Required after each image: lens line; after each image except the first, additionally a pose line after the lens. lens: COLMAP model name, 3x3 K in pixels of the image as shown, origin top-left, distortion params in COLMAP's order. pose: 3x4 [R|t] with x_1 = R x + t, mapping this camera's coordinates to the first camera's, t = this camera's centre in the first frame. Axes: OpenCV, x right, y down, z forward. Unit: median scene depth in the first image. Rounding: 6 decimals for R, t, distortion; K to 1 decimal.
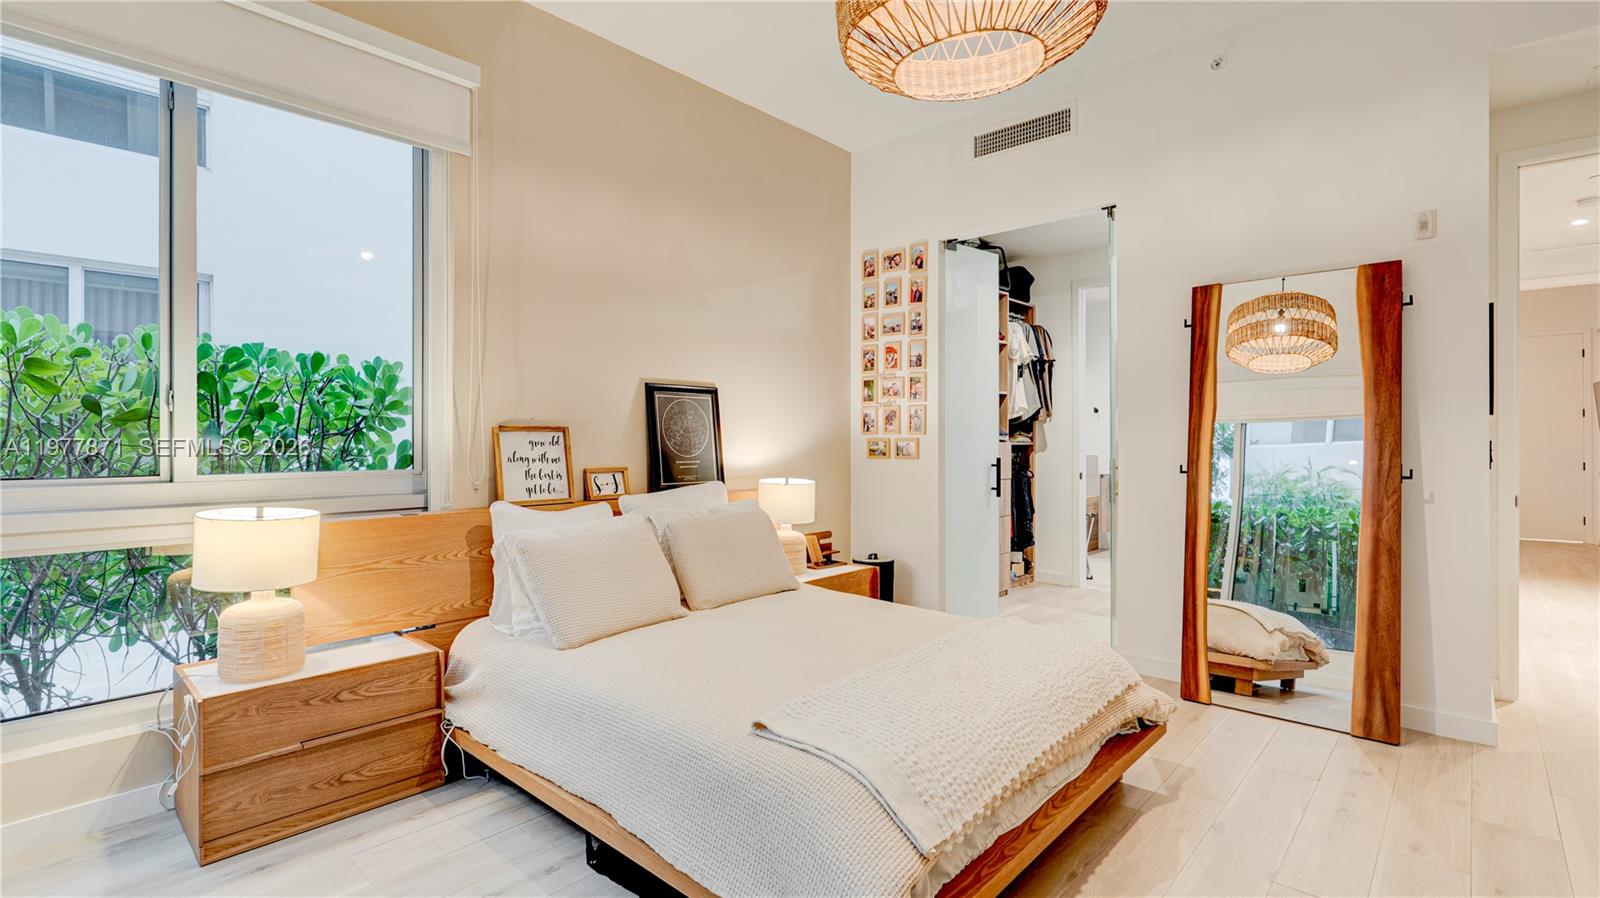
lens RADIAL K [[748.5, 0, 806.2], [0, 748.5, 449.2], [0, 0, 1]] dist [-0.004693, 0.000910]
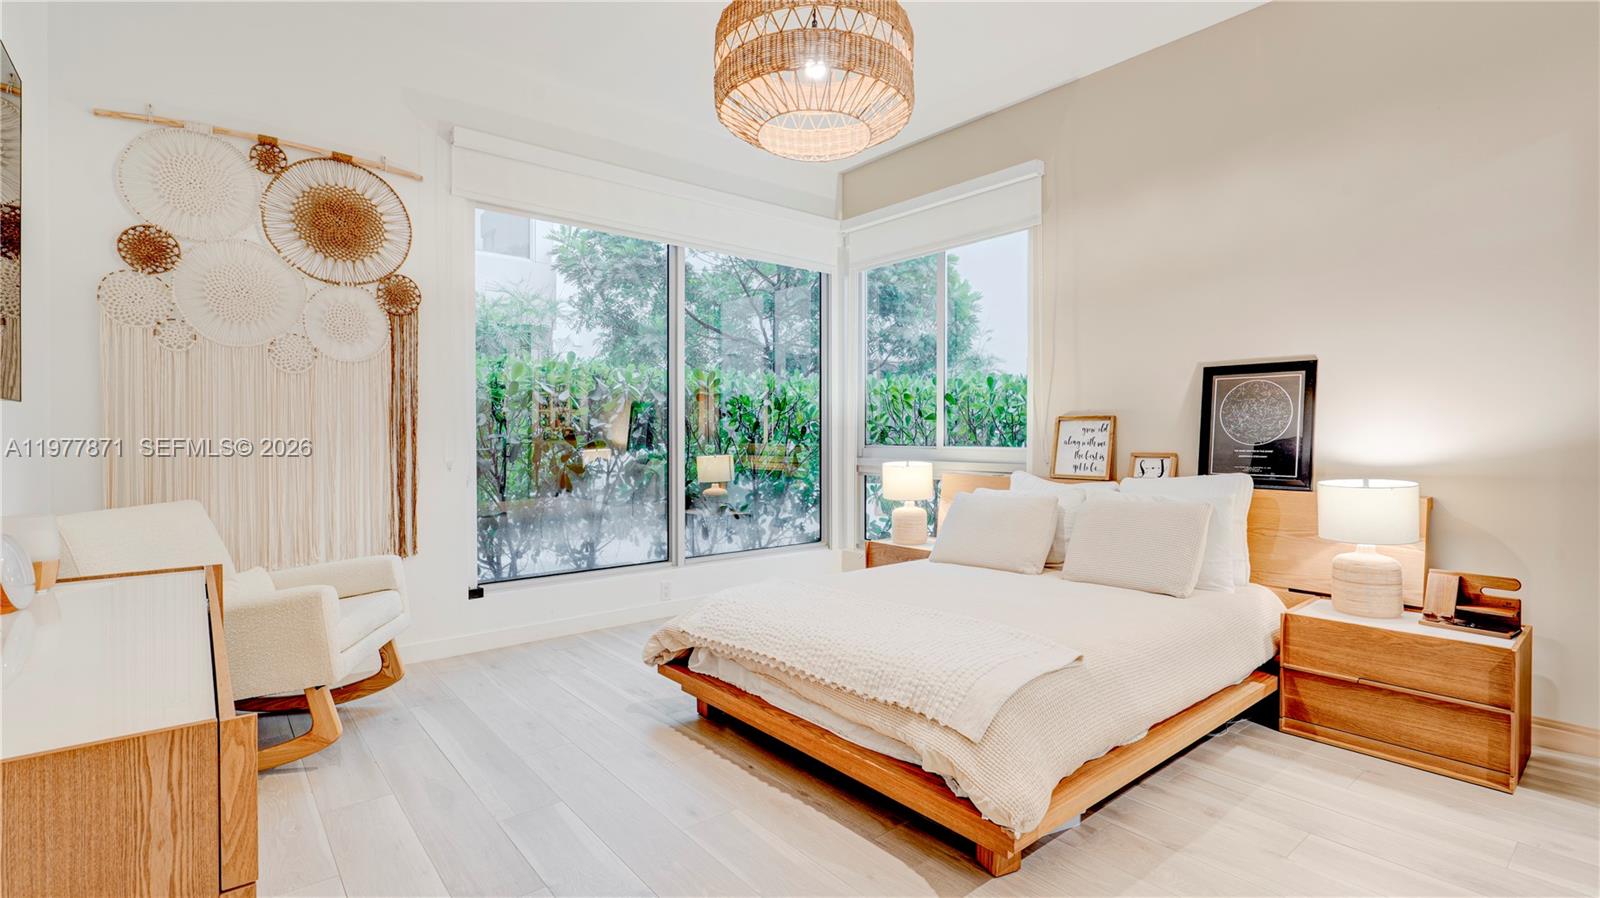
lens RADIAL K [[748.5, 0, 805.4], [0, 748.5, 442.4], [0, 0, 1]] dist [-0.004693, 0.000910]
pose [[-0.141655, 0.009607, -0.989869, 0.925996], [-0.014339, 0.999828, 0.011756, 0.004866], [0.989812, 0.015859, -0.141493, 0.712474]]
